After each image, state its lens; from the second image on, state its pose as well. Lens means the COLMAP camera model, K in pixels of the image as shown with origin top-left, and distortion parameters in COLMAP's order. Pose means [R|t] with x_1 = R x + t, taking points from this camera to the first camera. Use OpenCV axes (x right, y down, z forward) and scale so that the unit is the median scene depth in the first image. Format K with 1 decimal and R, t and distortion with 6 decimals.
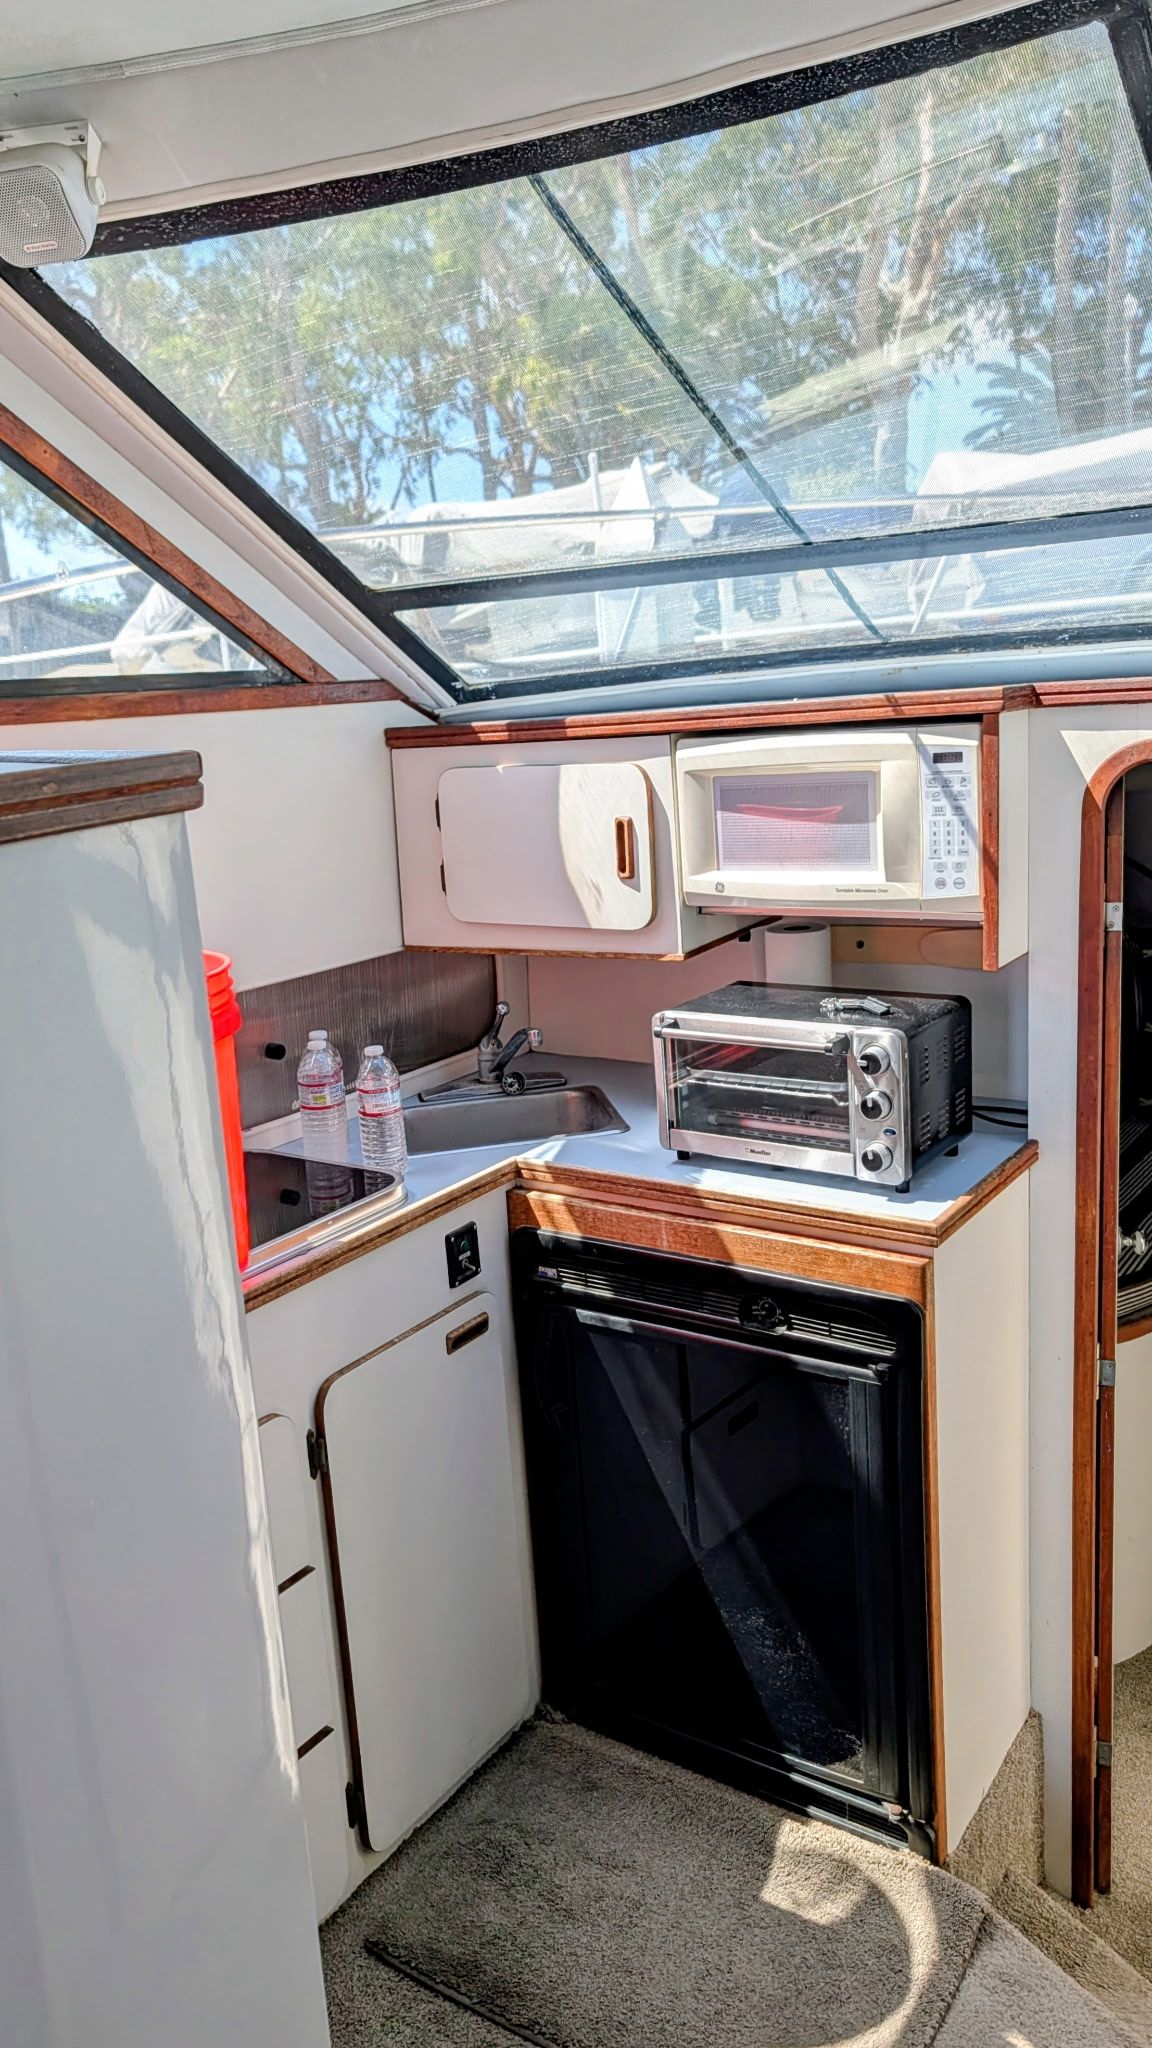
lens RADIAL K [[1526.0, 0, 582.8], [0, 1526.0, 1035.4], [0, 0, 1]] dist [0.042445, -0.023800]
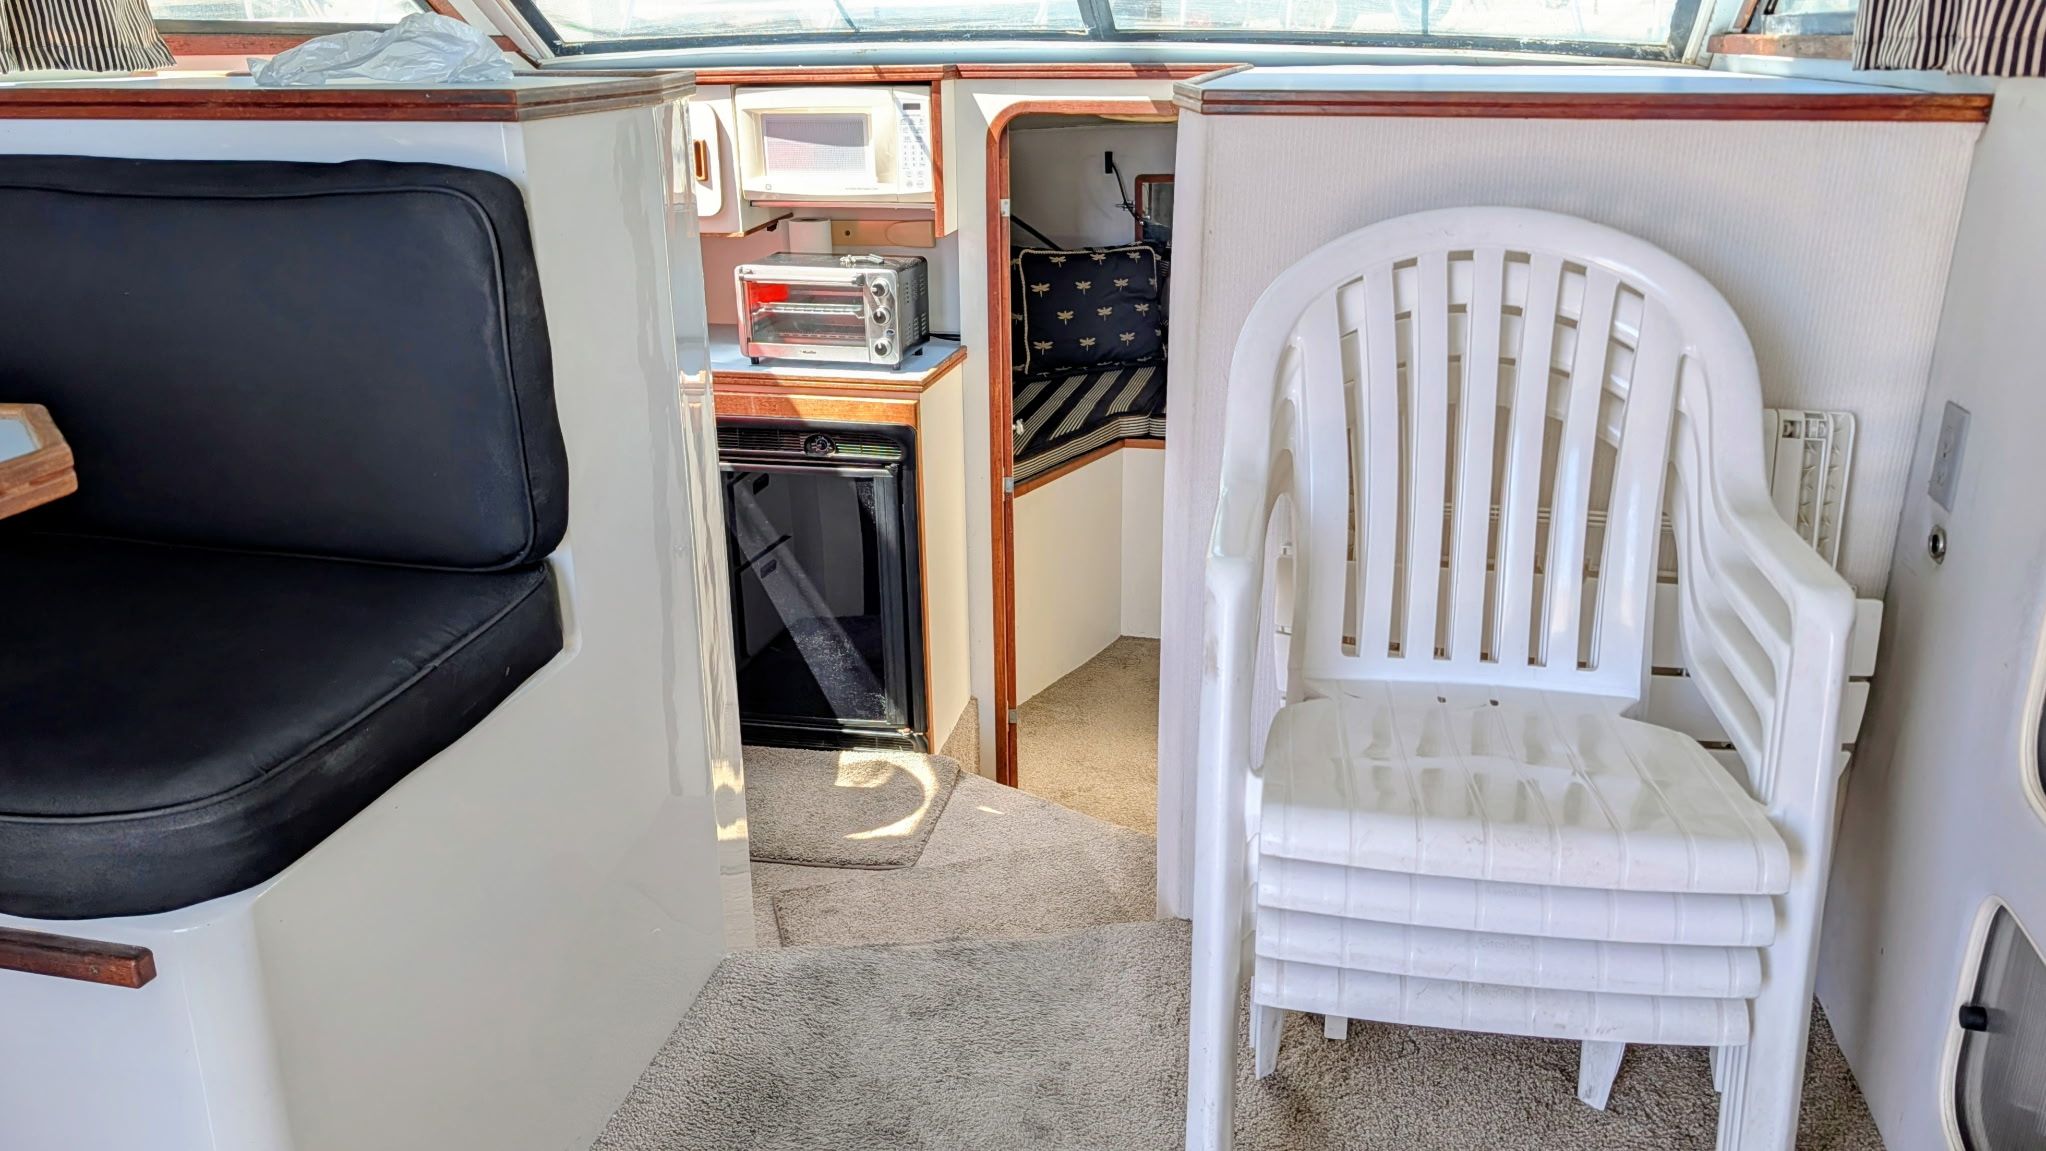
lens RADIAL K [[1524.5, 0, 1024.2], [0, 1524.5, 562.1], [0, 0, 1]] dist [0.042445, -0.023800]
pose [[0.927010, -0.070596, 0.368332, -0.293116], [0.036122, 0.994364, 0.099672, 0.148692], [-0.373292, -0.079092, 0.924336, -0.619953]]
